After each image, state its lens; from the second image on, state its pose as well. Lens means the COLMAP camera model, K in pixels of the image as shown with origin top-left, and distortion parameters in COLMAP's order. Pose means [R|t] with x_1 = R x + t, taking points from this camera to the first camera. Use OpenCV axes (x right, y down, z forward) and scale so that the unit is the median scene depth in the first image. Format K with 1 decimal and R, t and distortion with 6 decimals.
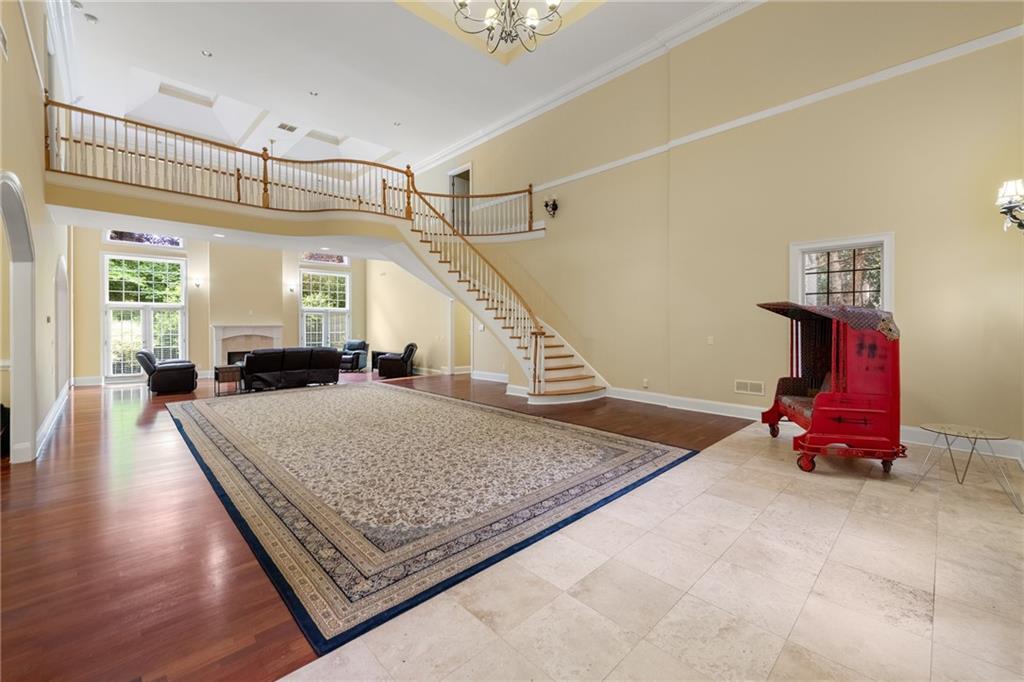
lens RADIAL K [[419.0, 0, 521.3], [0, 419.0, 326.3], [0, 0, 1]] dist [0.009152, -0.000964]
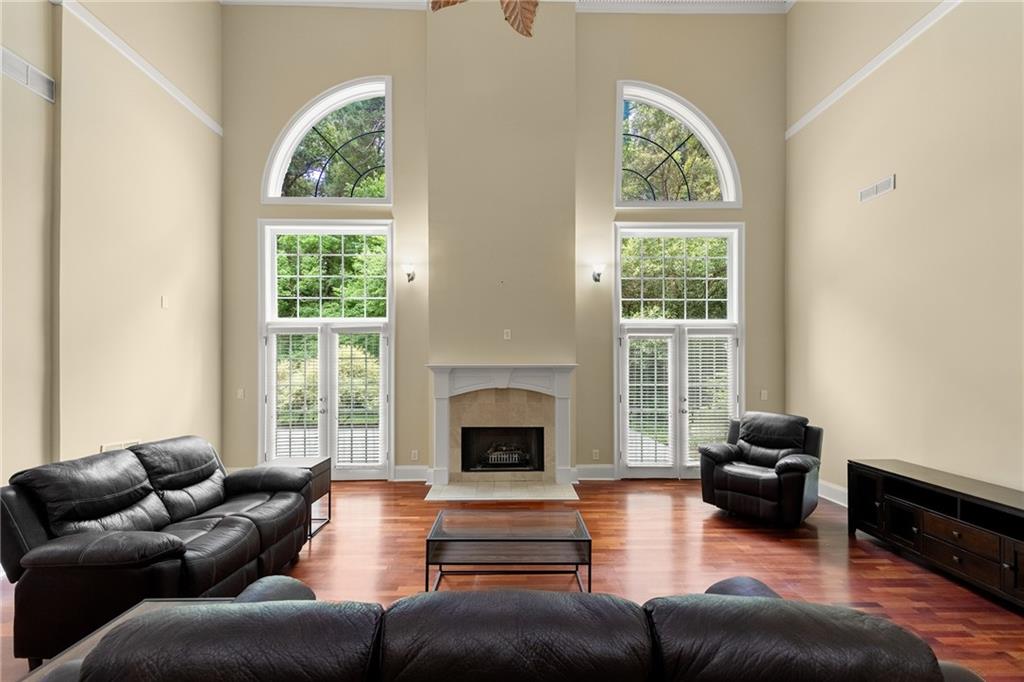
lens RADIAL K [[419.0, 0, 512.6], [0, 419.0, 365.0], [0, 0, 1]] dist [0.009152, -0.000964]
pose [[0.724006, 0.004522, -0.689778, -0.362256], [-0.005882, 0.999983, 0.000381, -0.003130], [0.689768, 0.003782, 0.724020, 0.721755]]
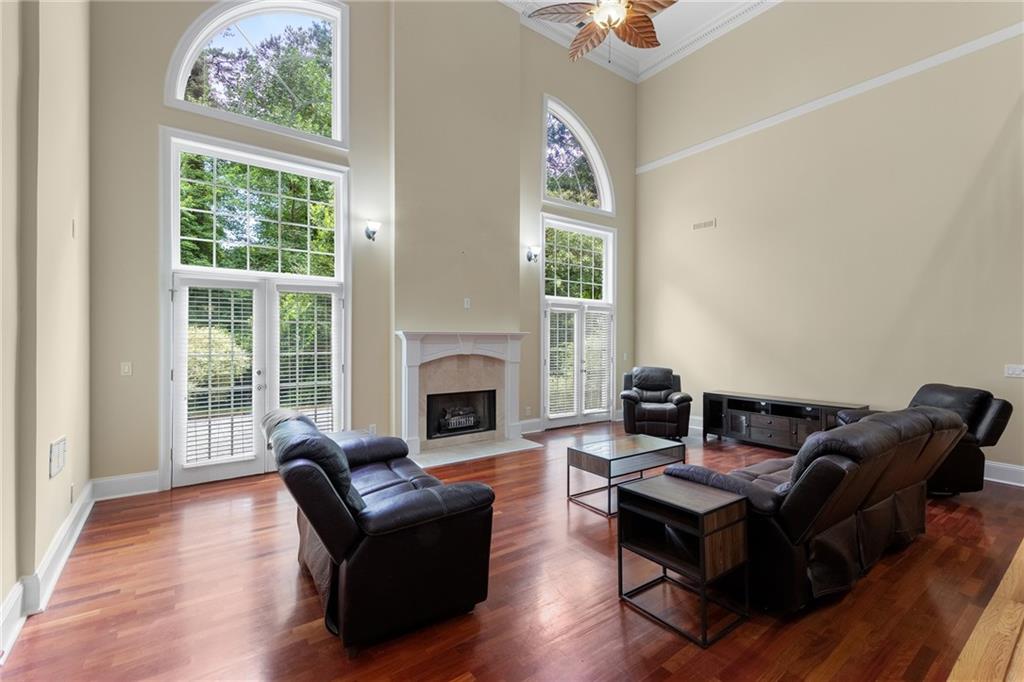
lens RADIAL K [[455.1, 0, 516.0], [0, 455.1, 340.3], [0, 0, 1]] dist [0.019057, -0.000008]
pose [[0.991235, 0.005317, -0.132006, -0.545427], [-0.006032, 0.999969, -0.005016, 0.007733], [0.131975, 0.005769, 0.991236, 0.551977]]
